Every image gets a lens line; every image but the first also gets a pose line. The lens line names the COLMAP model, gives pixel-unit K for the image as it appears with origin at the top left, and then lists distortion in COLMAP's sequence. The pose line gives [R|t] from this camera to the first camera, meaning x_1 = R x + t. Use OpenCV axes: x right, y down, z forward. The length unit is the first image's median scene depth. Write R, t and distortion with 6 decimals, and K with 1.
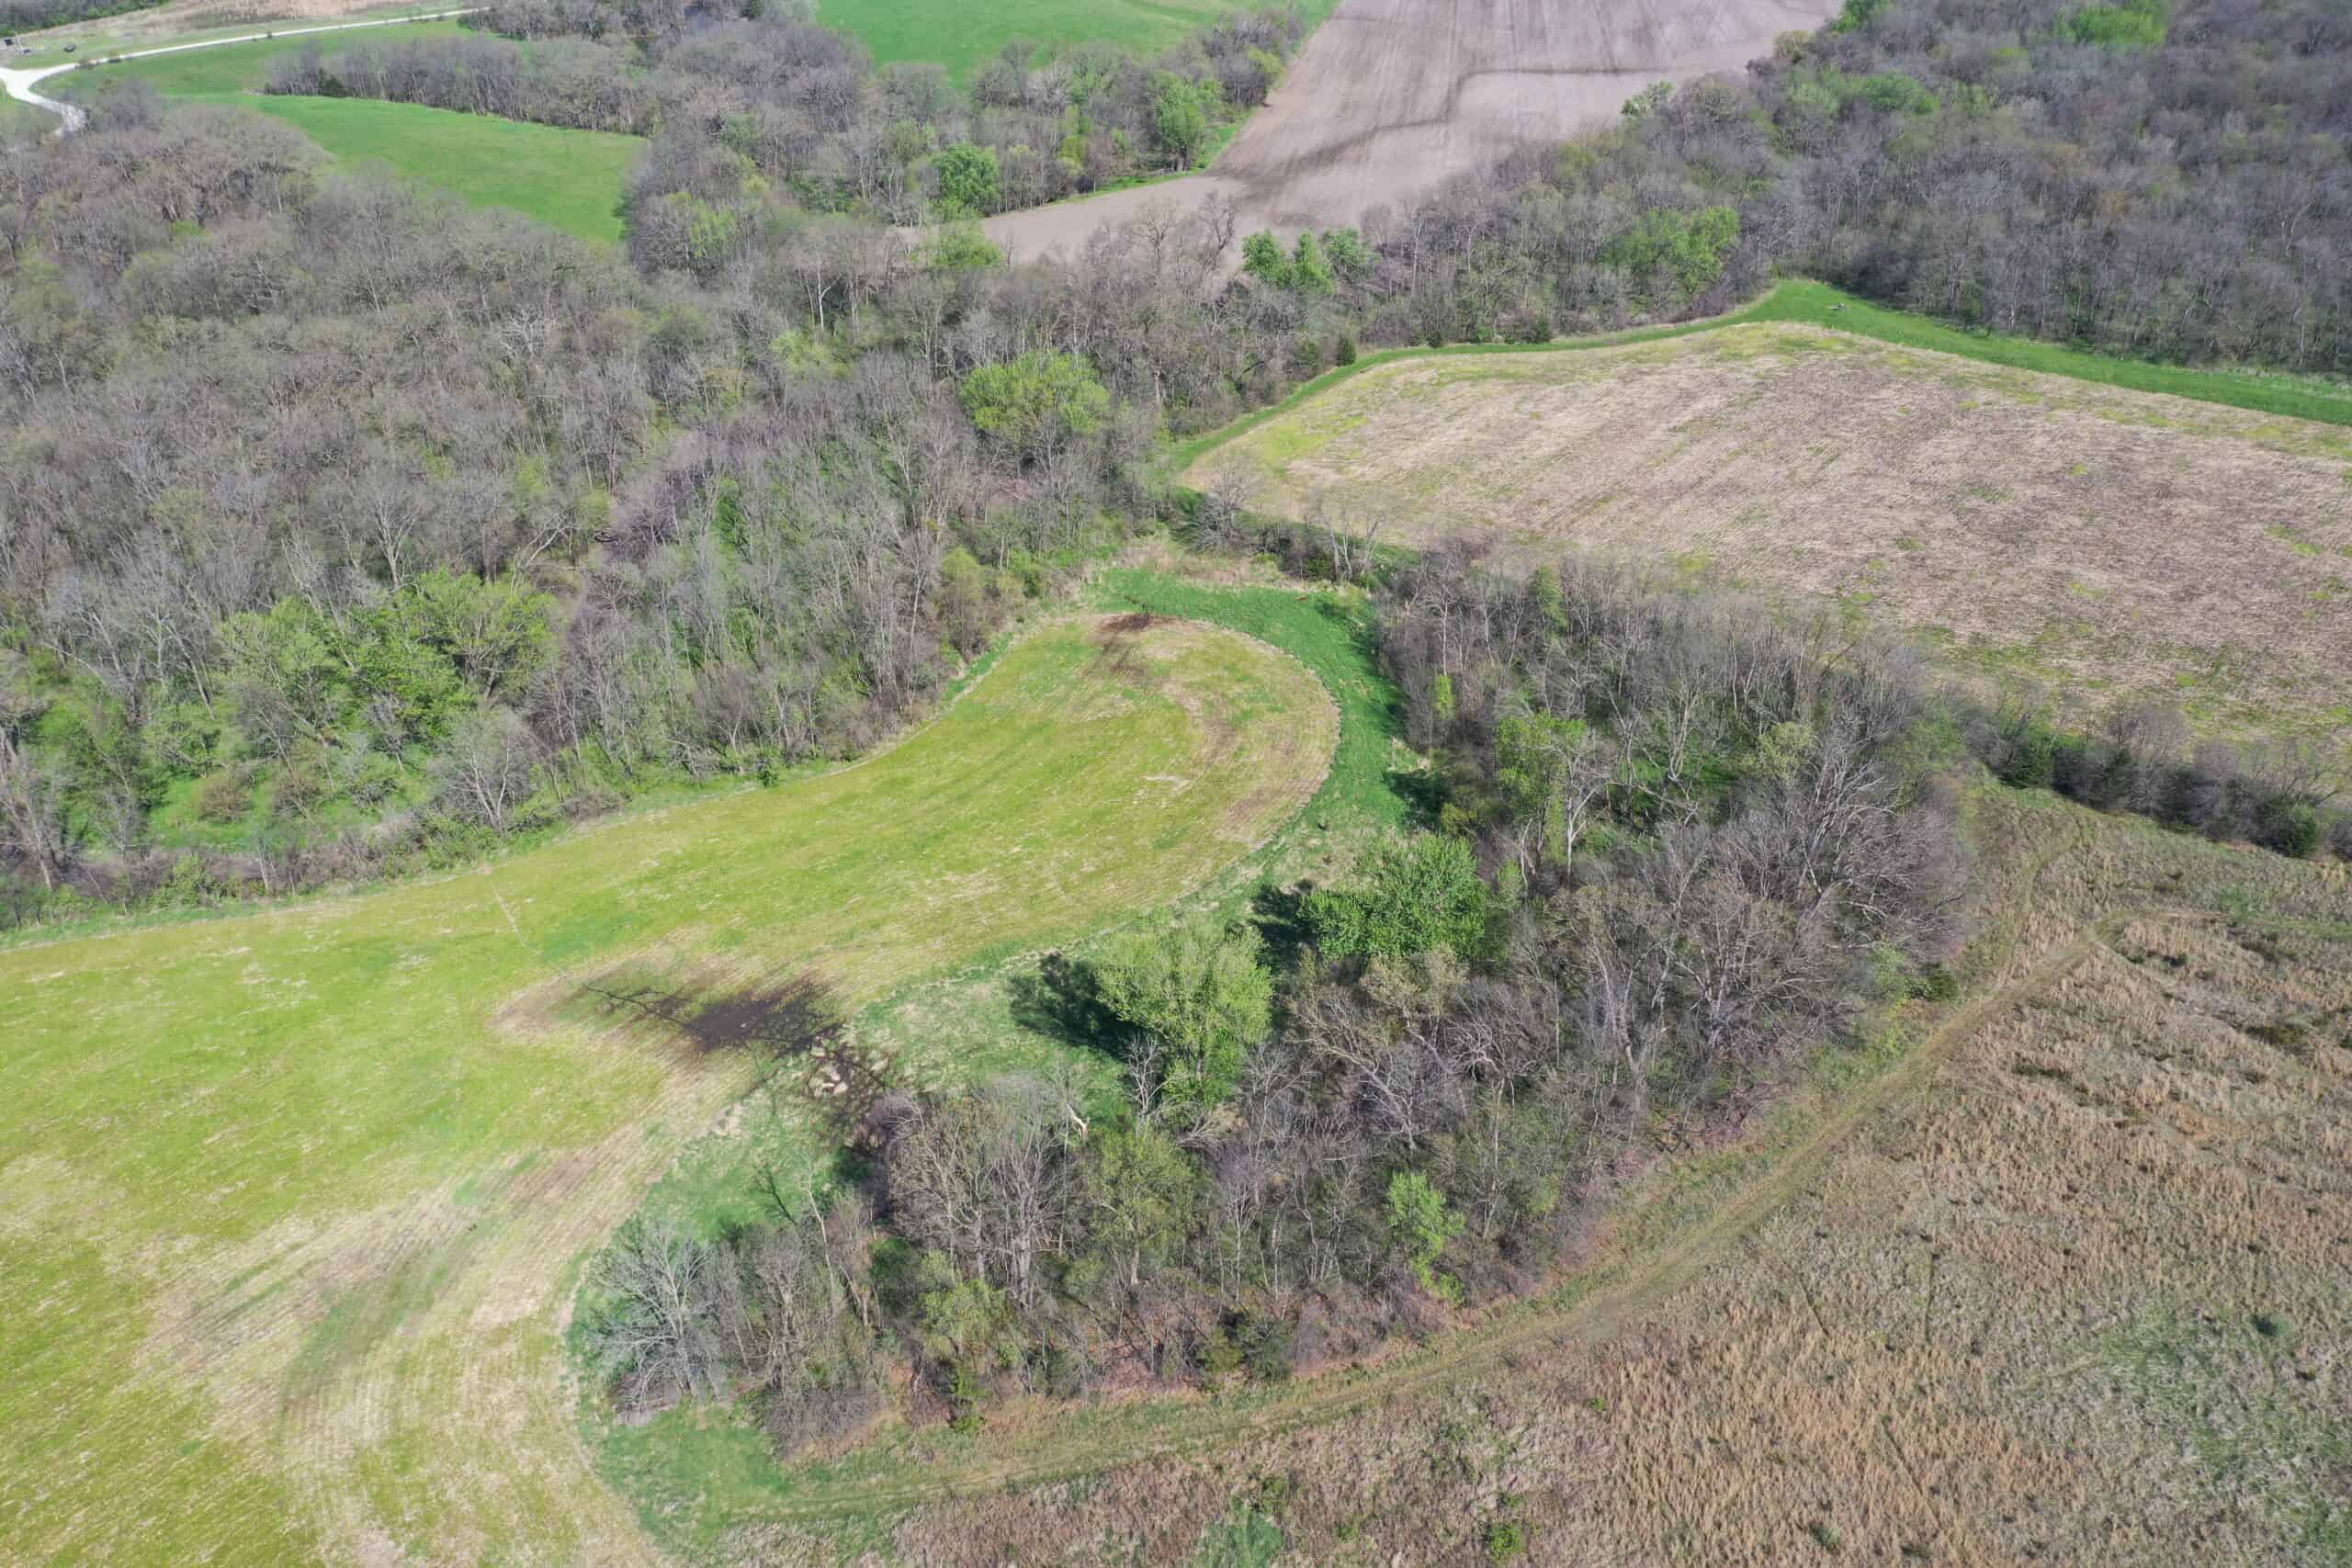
lens RADIAL K [[1865.3, 0, 1166.6], [0, 1865.3, 771.9], [0, 0, 1]] dist [-0.012055, -0.001748]
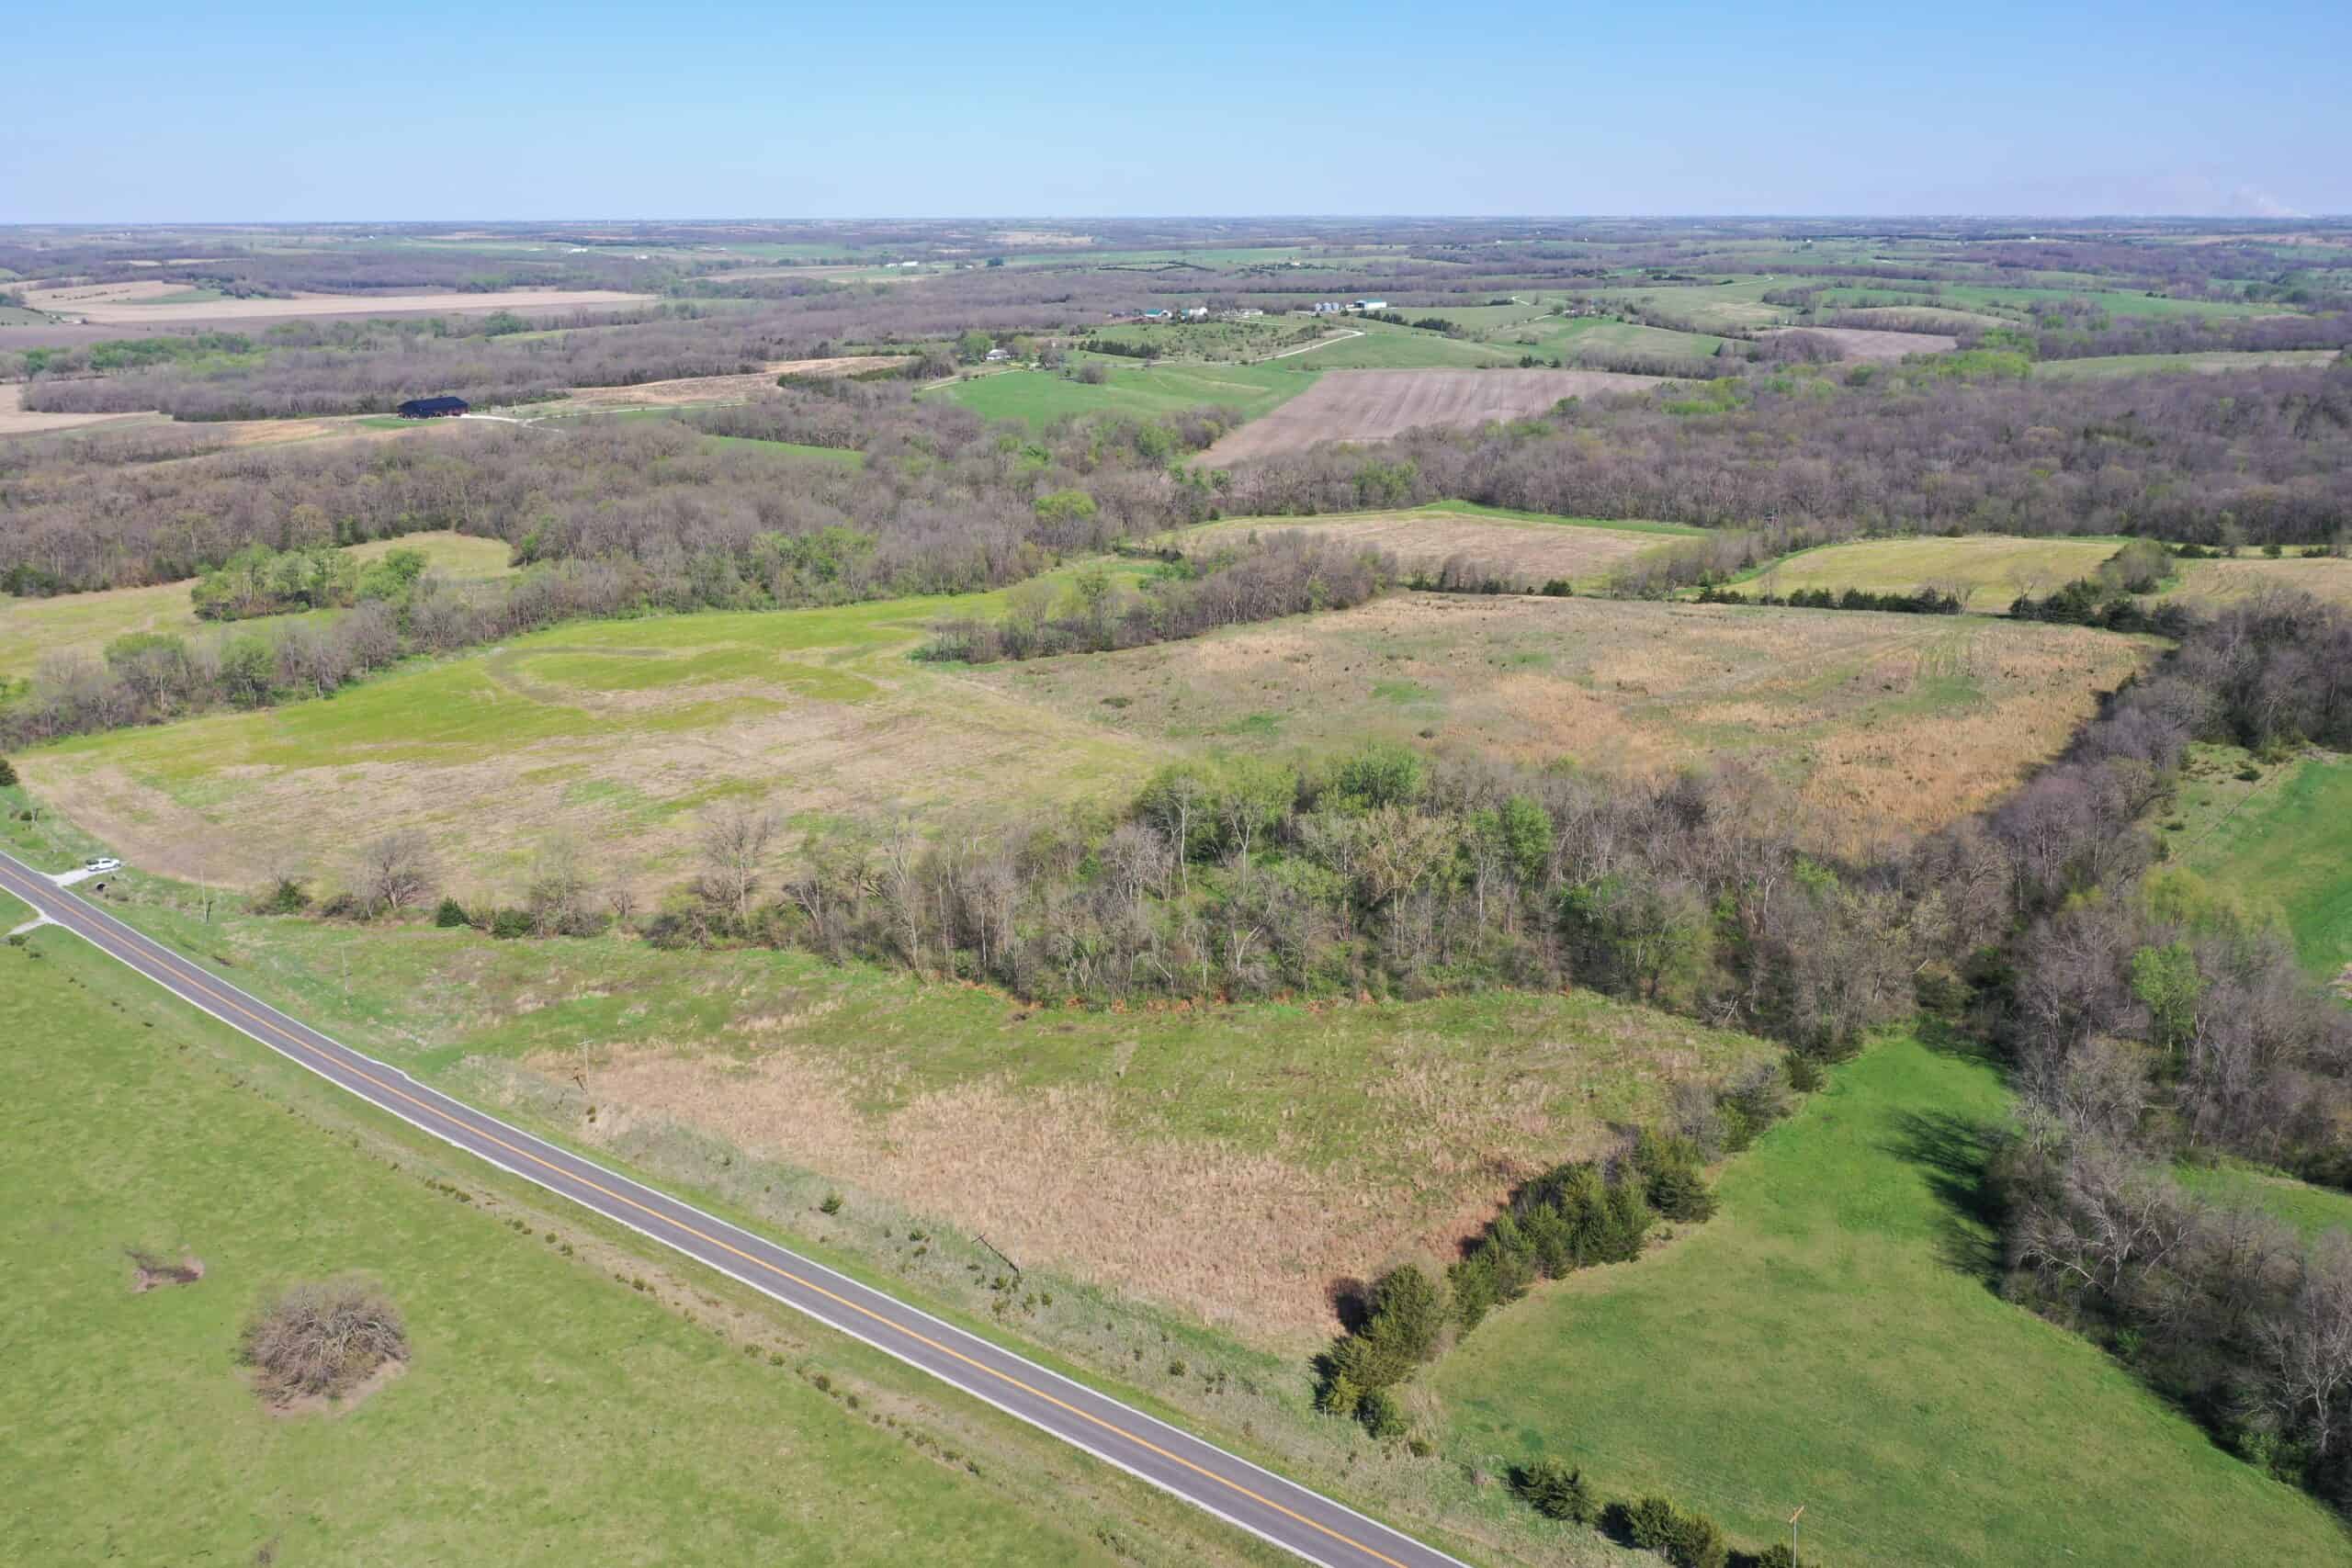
lens RADIAL K [[1865.3, 0, 1166.6], [0, 1865.3, 771.9], [0, 0, 1]] dist [-0.012055, -0.001748]
pose [[0.999381, 0.013432, -0.032508, 0.121273], [-0.021155, 0.967901, -0.250438, 0.611895], [0.028101, 0.250971, 0.967587, -1.009637]]
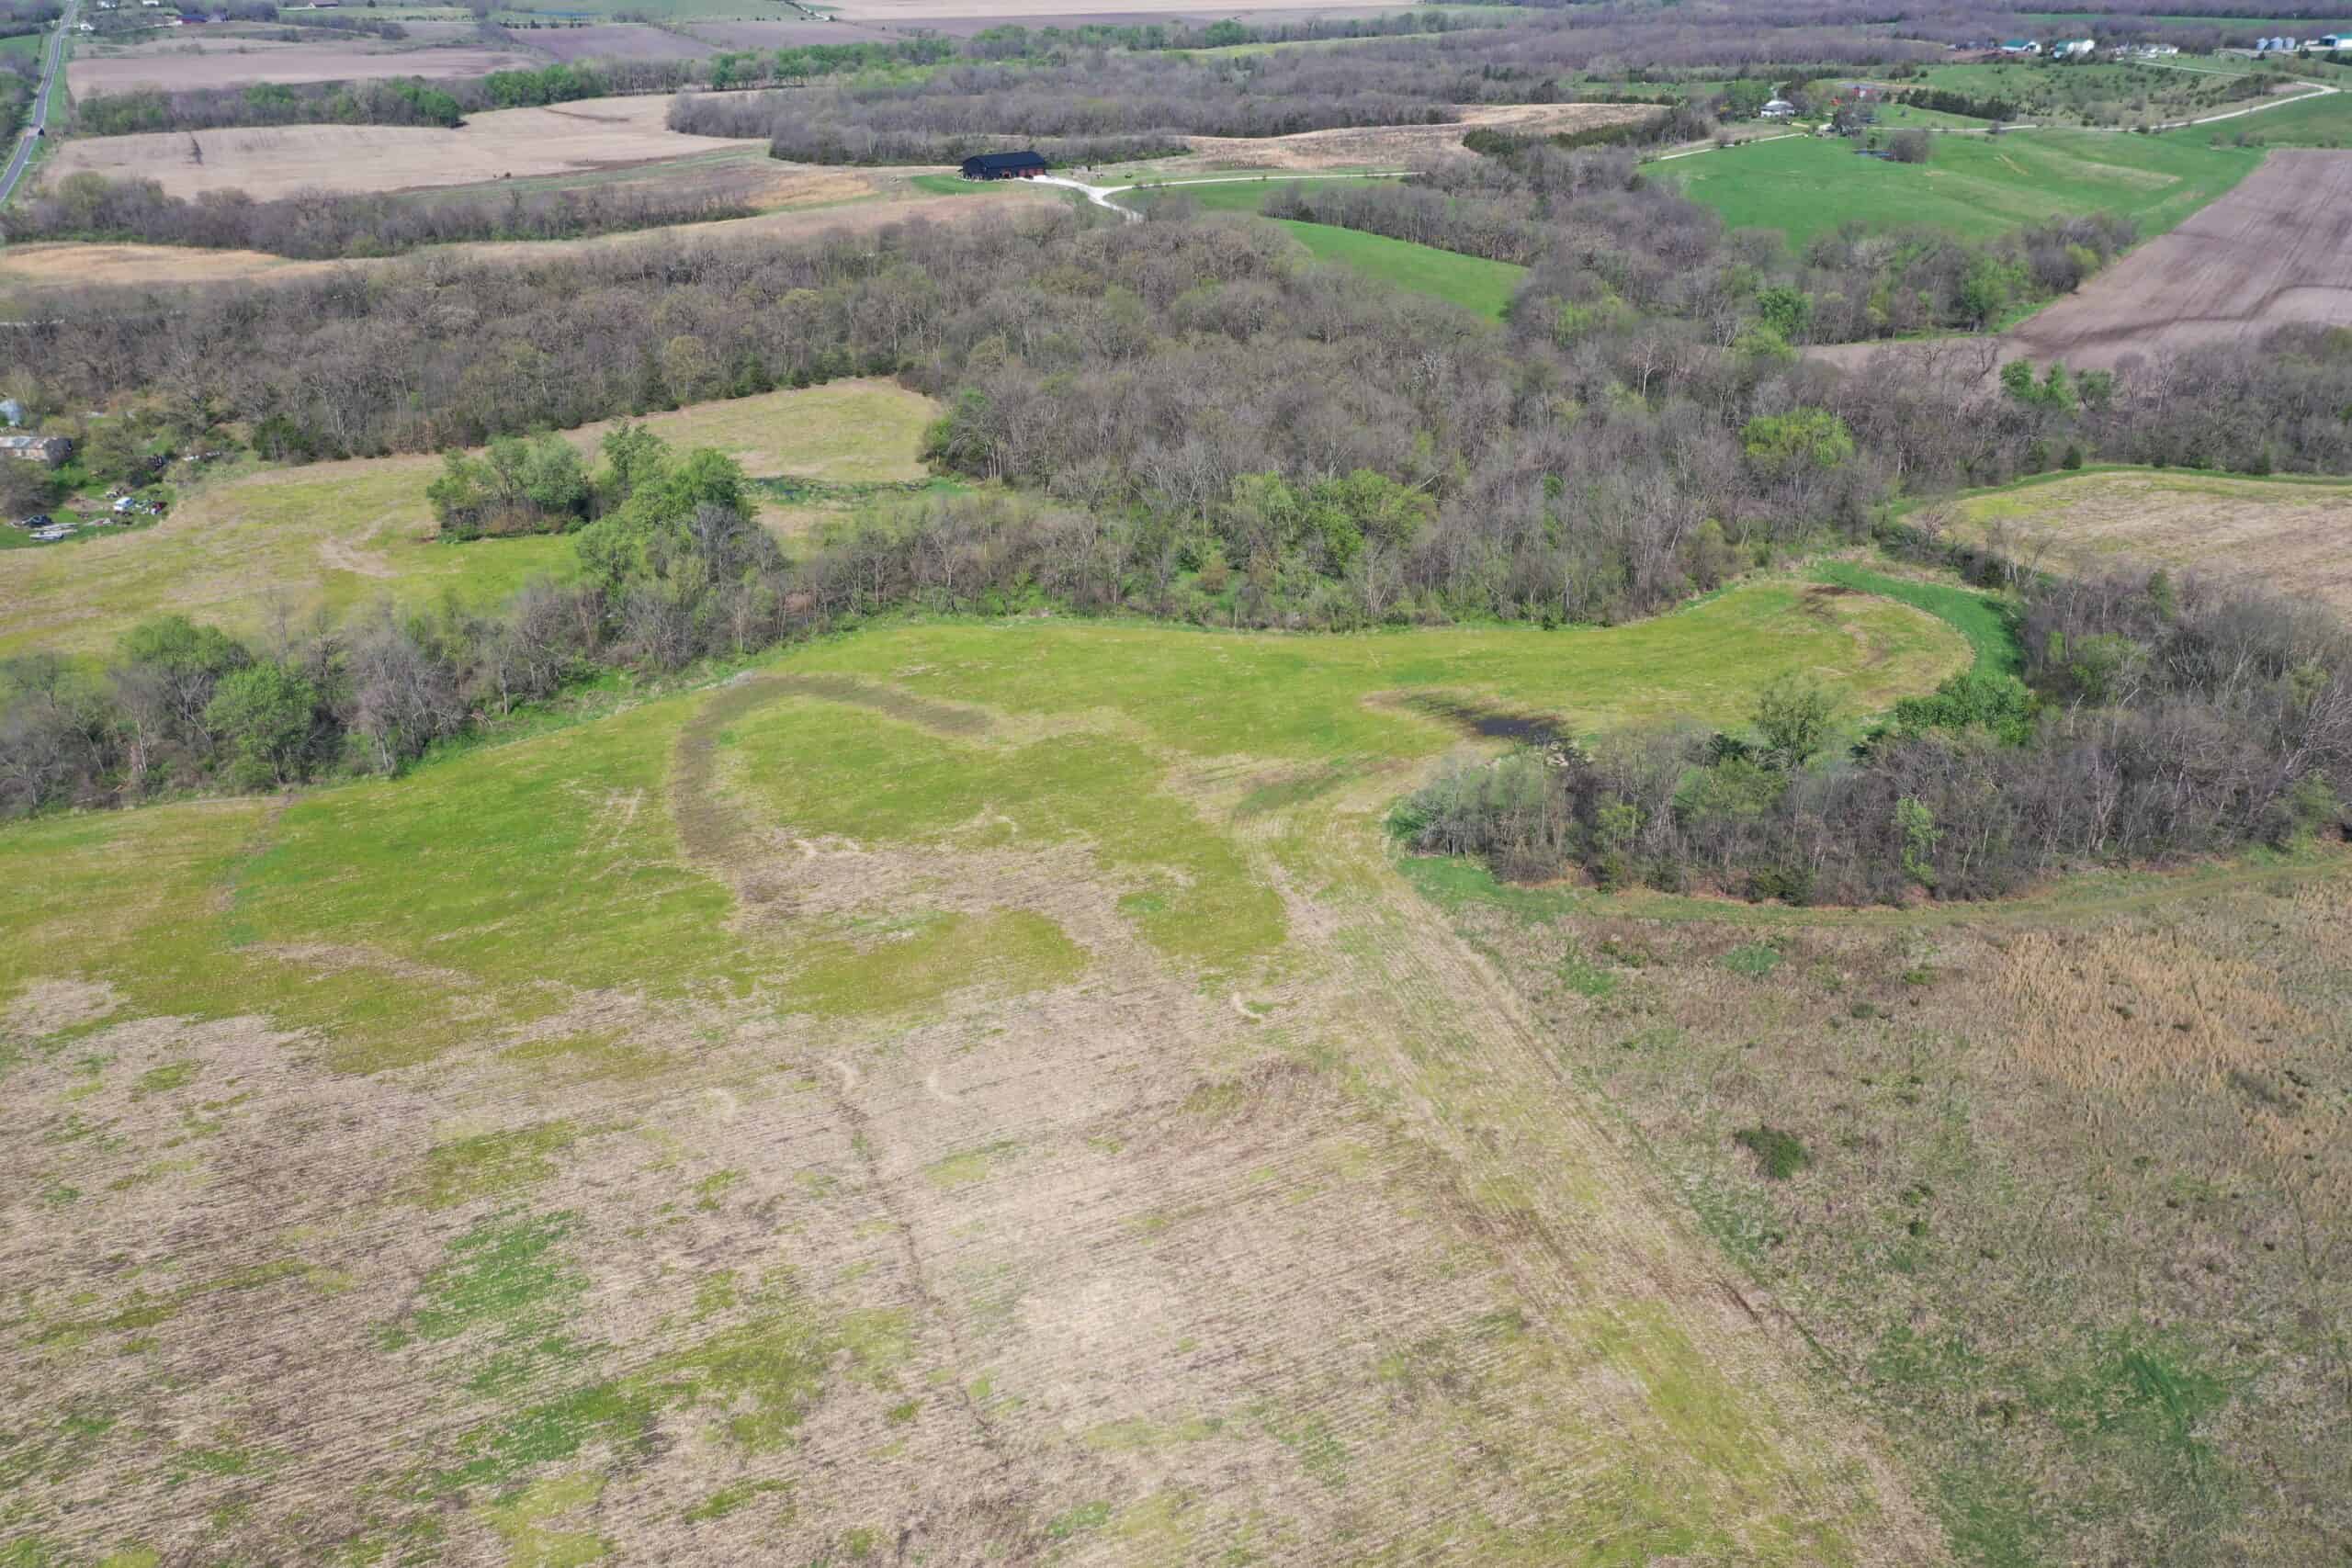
lens RADIAL K [[1865.3, 0, 1166.6], [0, 1865.3, 771.9], [0, 0, 1]] dist [-0.012055, -0.001748]
pose [[0.904287, 0.182640, -0.385885, 0.070574], [-0.222760, 0.972930, -0.061528, 0.186341], [0.364202, 0.141598, 0.920493, -0.310143]]
